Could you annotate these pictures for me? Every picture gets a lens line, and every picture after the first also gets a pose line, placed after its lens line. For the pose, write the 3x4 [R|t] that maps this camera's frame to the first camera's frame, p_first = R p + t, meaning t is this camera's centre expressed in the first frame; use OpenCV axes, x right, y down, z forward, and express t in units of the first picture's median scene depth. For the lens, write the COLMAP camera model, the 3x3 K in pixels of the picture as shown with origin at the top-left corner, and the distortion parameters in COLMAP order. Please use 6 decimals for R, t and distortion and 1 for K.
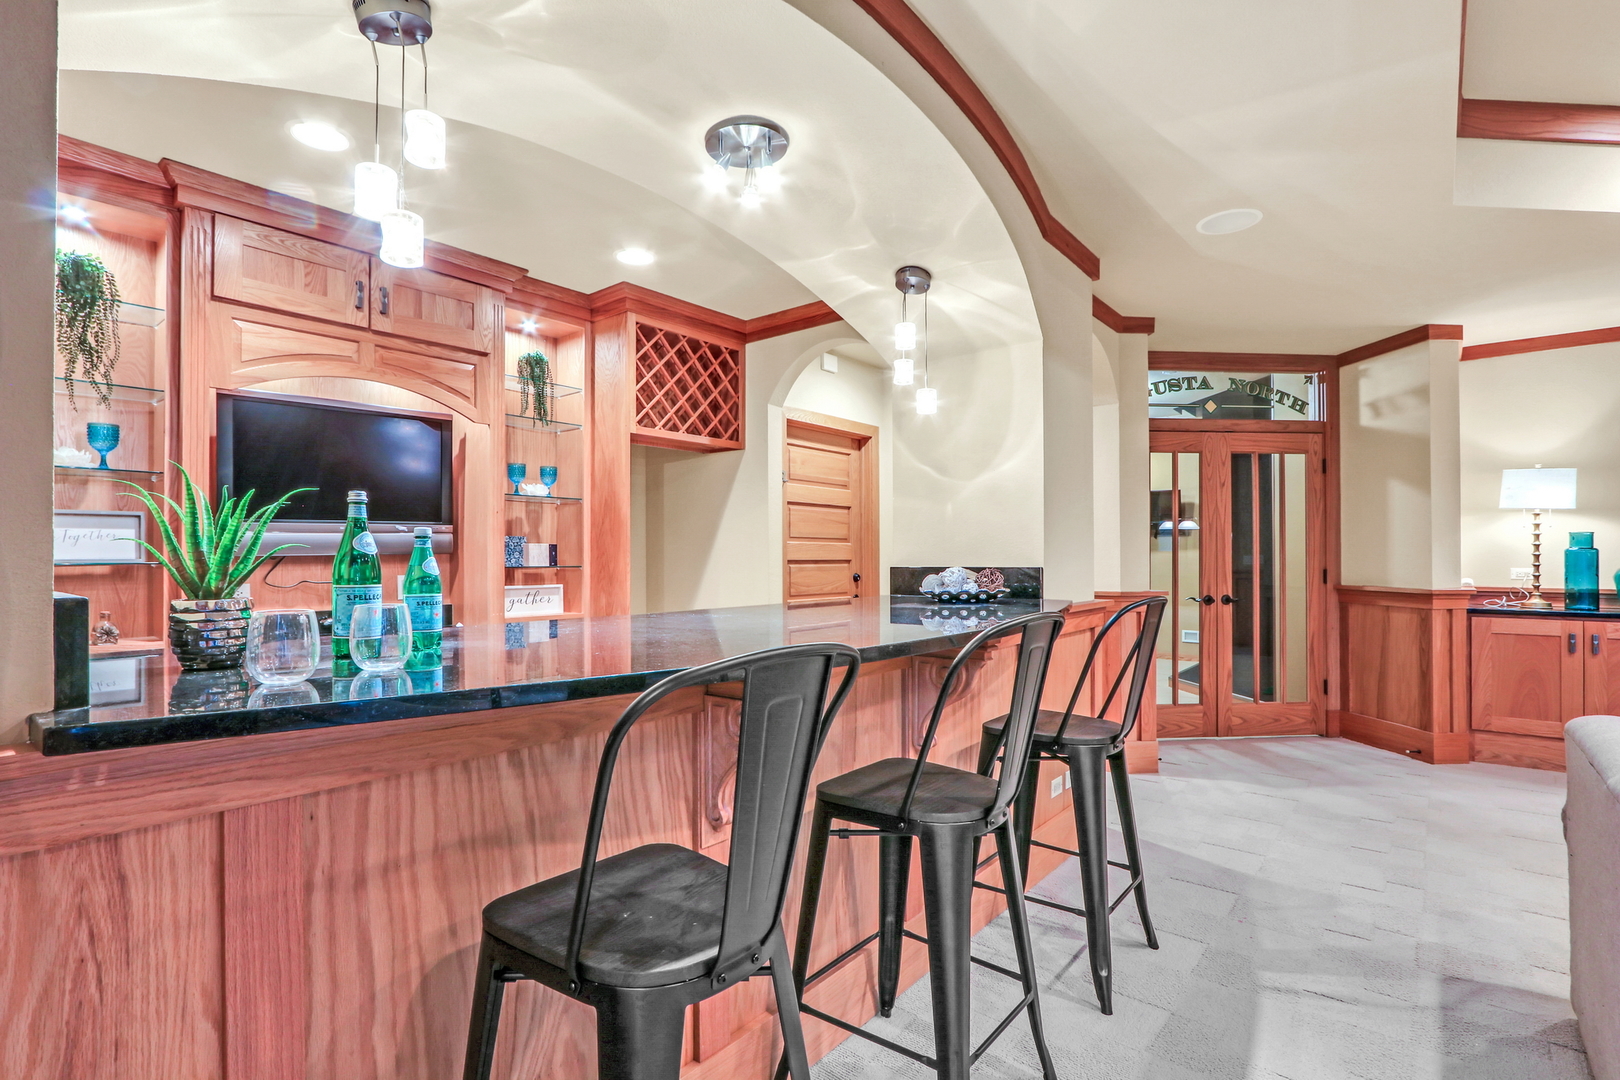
lens RADIAL K [[763.8, 0, 775.8], [0, 763.8, 555.4], [0, 0, 1]] dist [-0.012995, 0.000563]
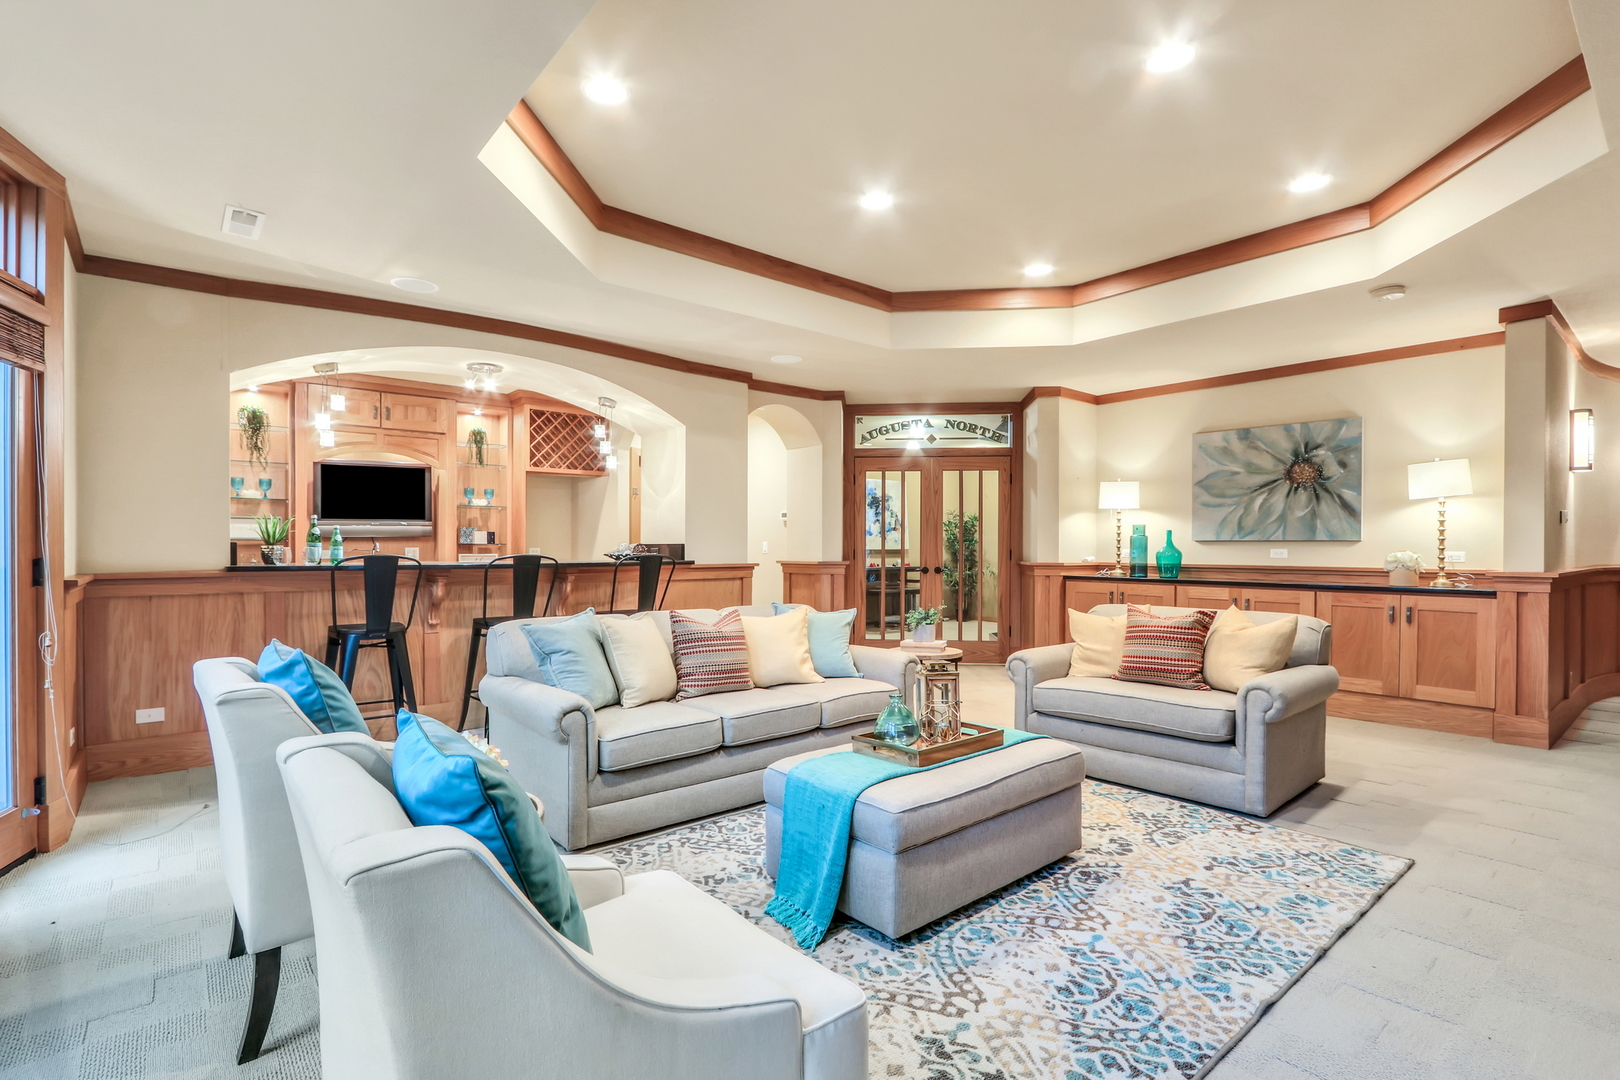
lens RADIAL K [[767.3, 0, 784.6], [0, 767.3, 549.5], [0, 0, 1]] dist [-0.011450, 0.000034]
pose [[0.984355, 0.005465, -0.176111, 0.738773], [-0.004341, 0.999968, 0.006768, 0.012696], [0.176142, -0.005898, 0.984347, -0.692087]]
